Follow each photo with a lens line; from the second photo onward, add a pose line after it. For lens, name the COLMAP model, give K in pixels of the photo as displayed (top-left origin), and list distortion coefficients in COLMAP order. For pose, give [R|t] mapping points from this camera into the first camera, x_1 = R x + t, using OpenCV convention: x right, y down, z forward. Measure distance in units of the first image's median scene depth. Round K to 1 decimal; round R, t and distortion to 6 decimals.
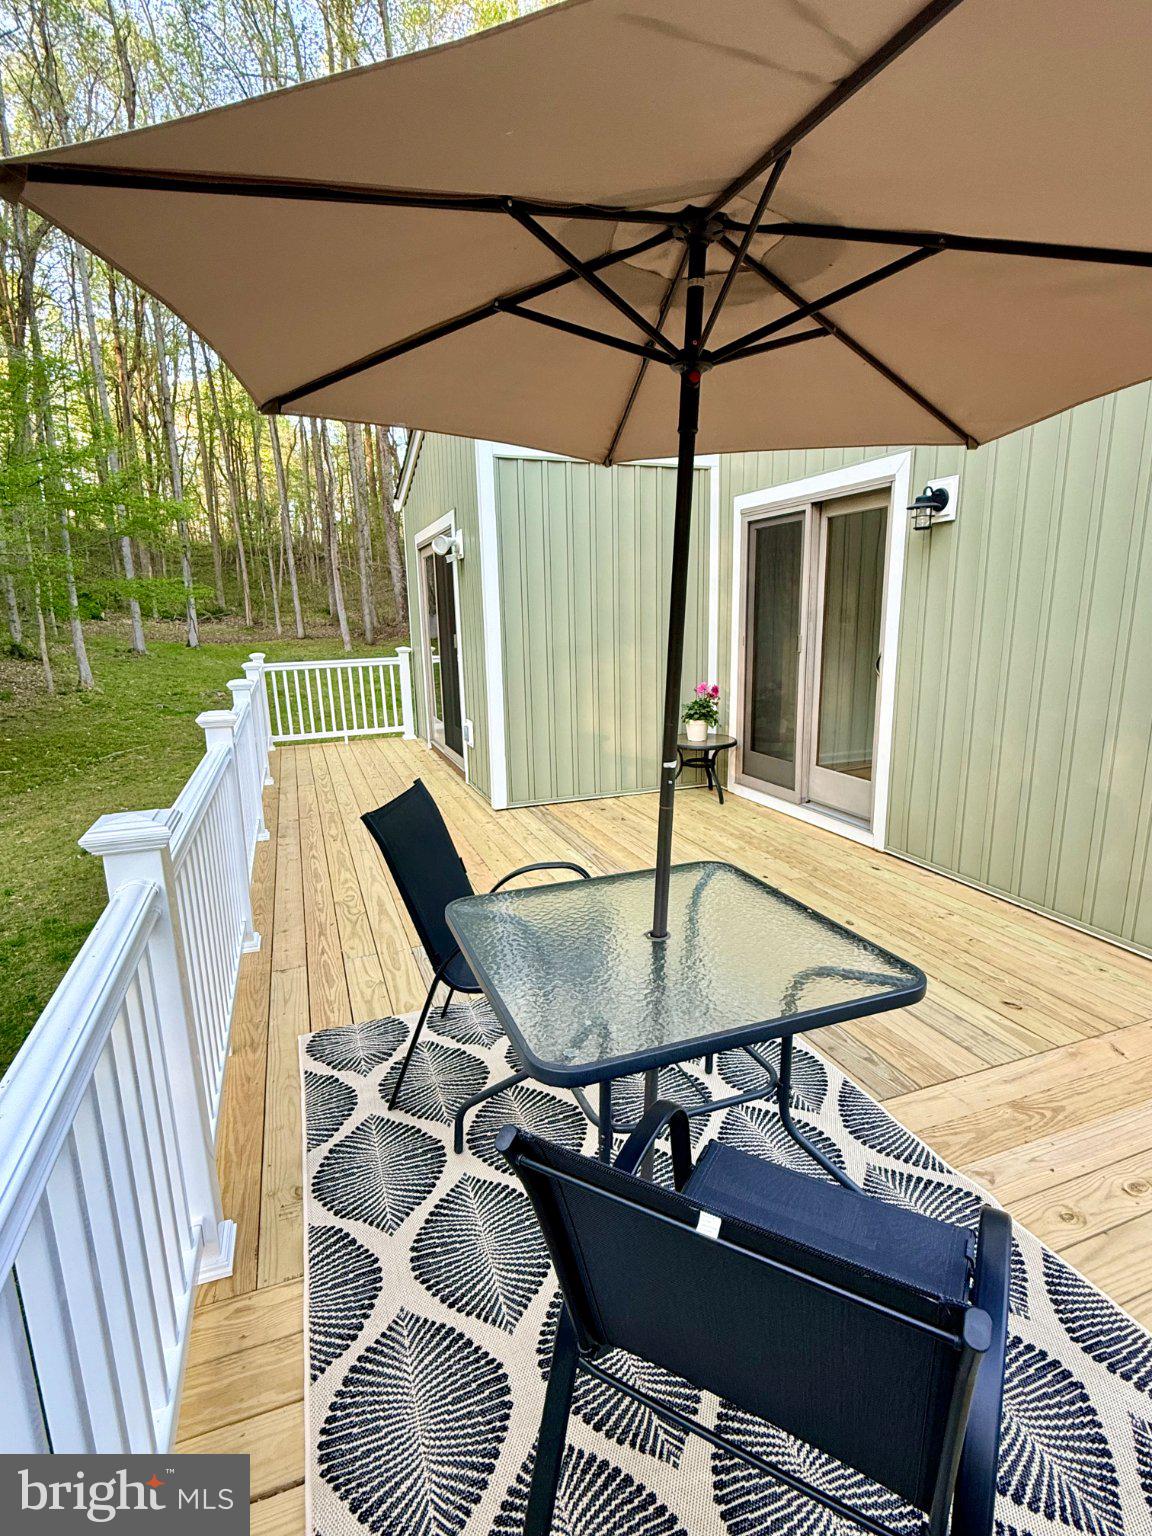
lens RADIAL K [[756.6, 0, 579.2], [0, 756.6, 771.5], [0, 0, 1]] dist [0.000766, 0.000622]
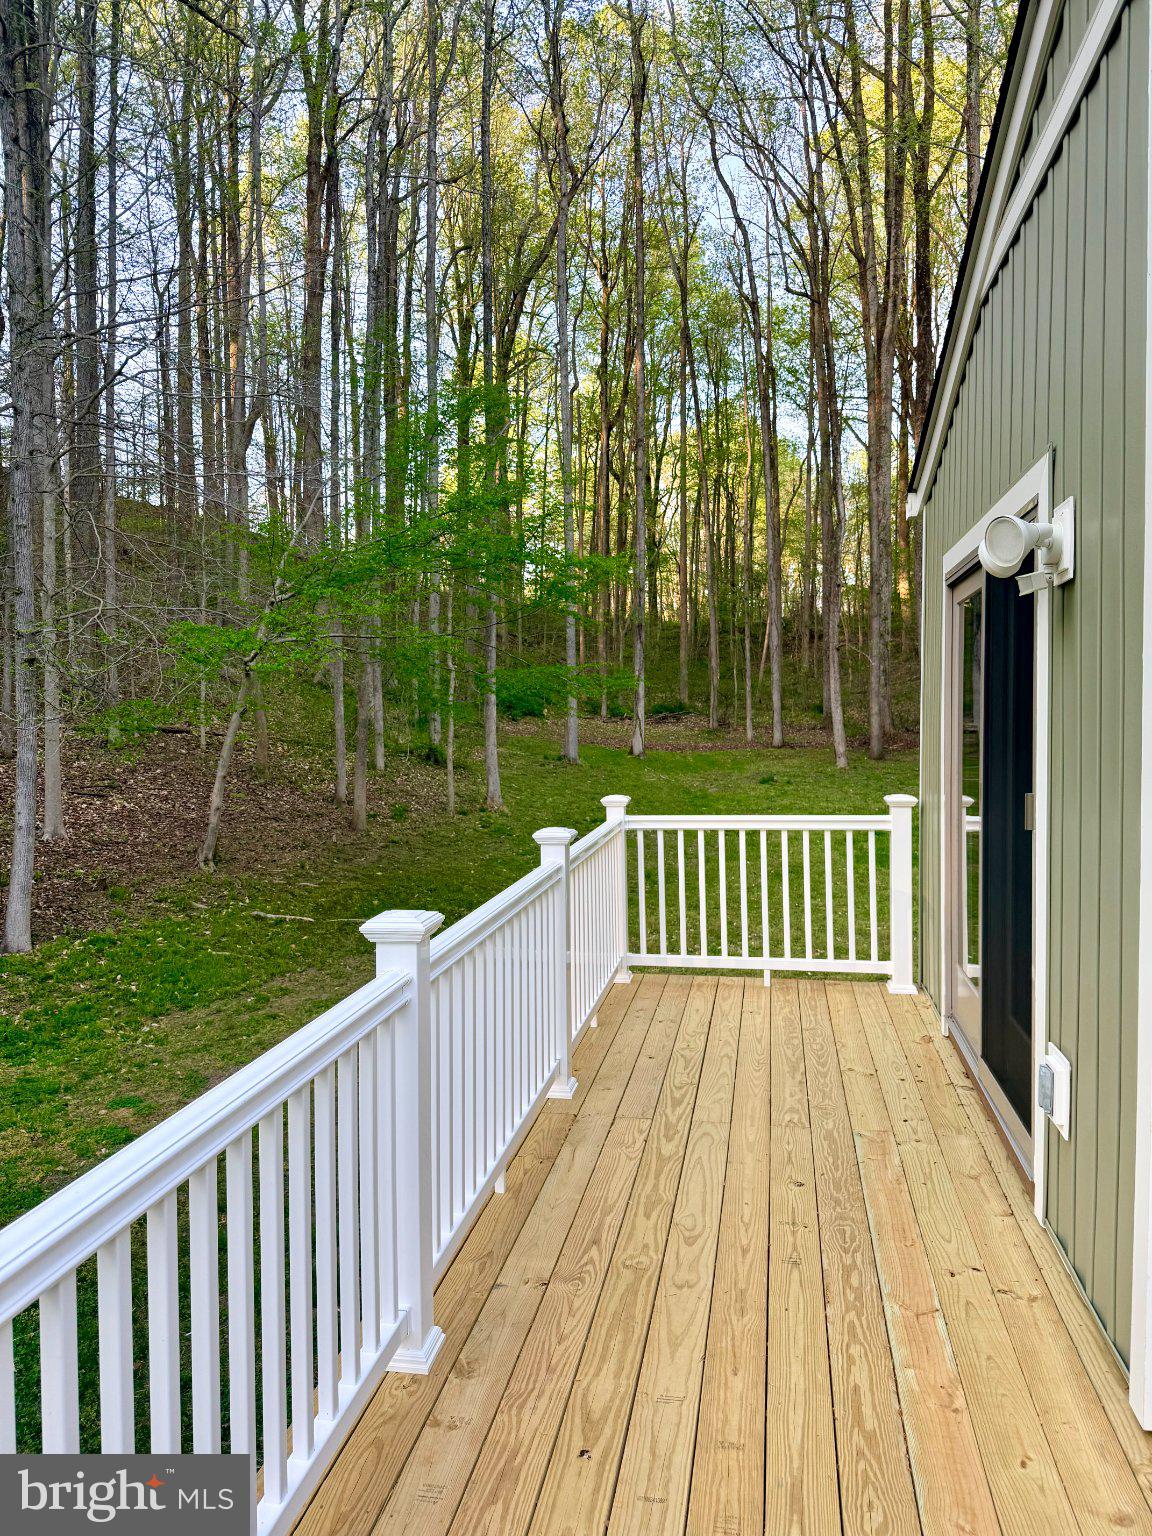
lens RADIAL K [[1066.1, 0, 576.0], [0, 1066.1, 768.0], [0, 0, 1]] dist [0.102072, -0.129578]
pose [[0.854338, 0.036596, -0.518427, -0.058288], [-0.114948, 0.986119, -0.119816, -0.076016], [0.506846, 0.161956, 0.846686, 0.323223]]
